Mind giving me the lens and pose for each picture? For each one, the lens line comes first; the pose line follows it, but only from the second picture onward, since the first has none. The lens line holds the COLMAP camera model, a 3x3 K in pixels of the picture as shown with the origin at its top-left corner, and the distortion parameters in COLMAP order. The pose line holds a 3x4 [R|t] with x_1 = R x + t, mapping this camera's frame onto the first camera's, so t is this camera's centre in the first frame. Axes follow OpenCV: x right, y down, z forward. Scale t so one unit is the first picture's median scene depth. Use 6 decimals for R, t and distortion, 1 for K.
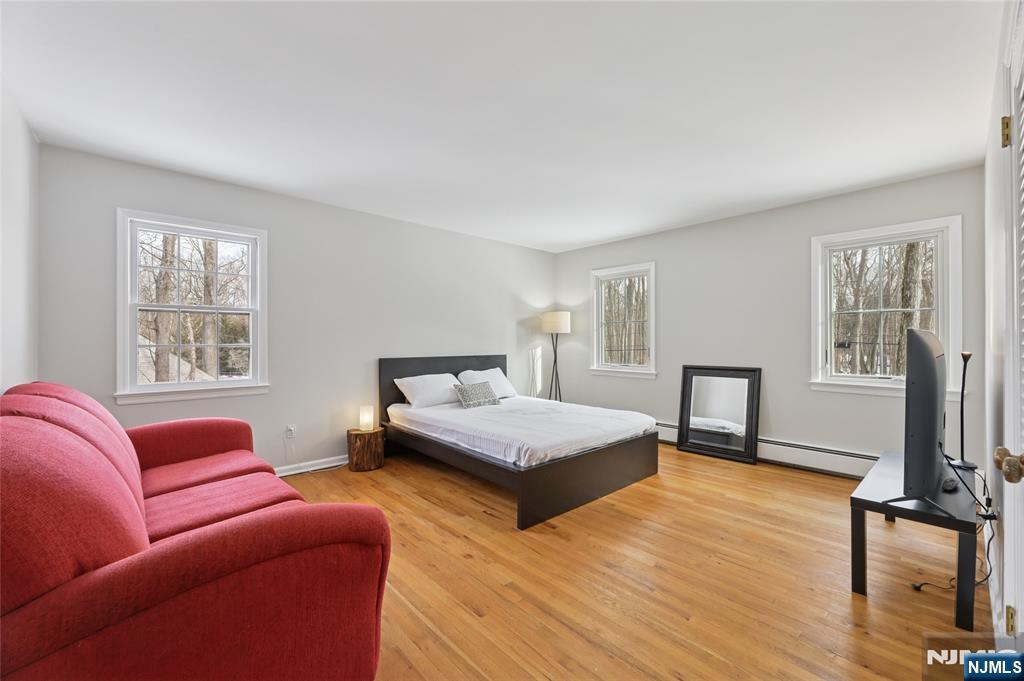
lens RADIAL K [[418.1, 0, 517.6], [0, 418.1, 339.1], [0, 0, 1]] dist [0.001802, -0.000651]
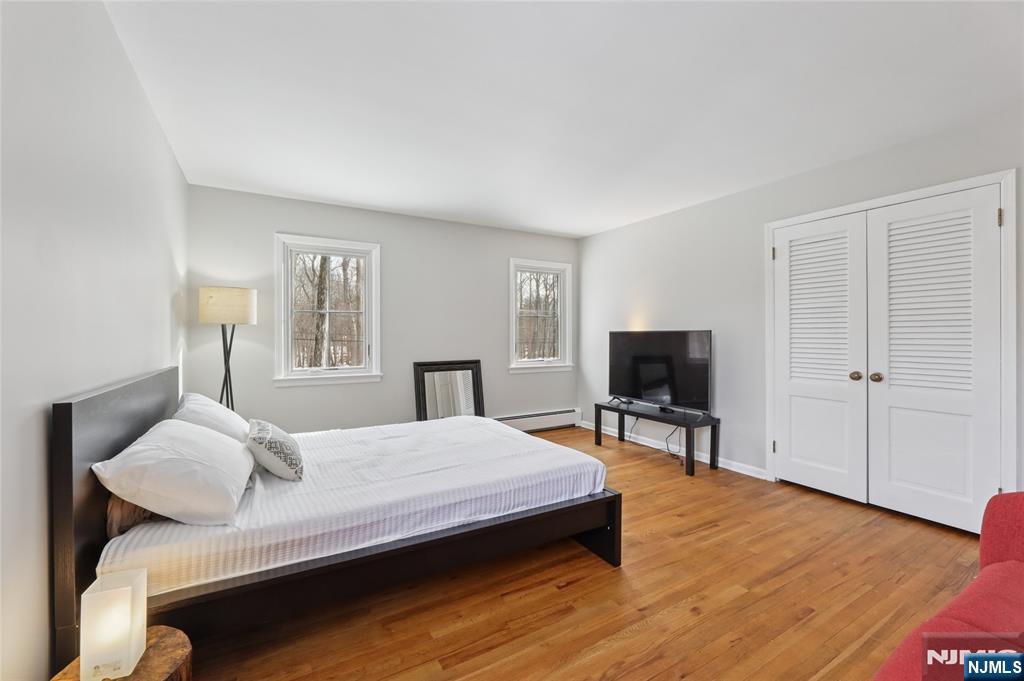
lens RADIAL K [[418.1, 0, 515.4], [0, 418.1, 334.5], [0, 0, 1]] dist [0.001802, -0.000651]
pose [[0.216996, 0.001131, 0.976172, -0.574506], [-0.001352, 0.999999, -0.000858, -0.000607], [-0.976172, -0.001133, 0.216997, 0.692846]]
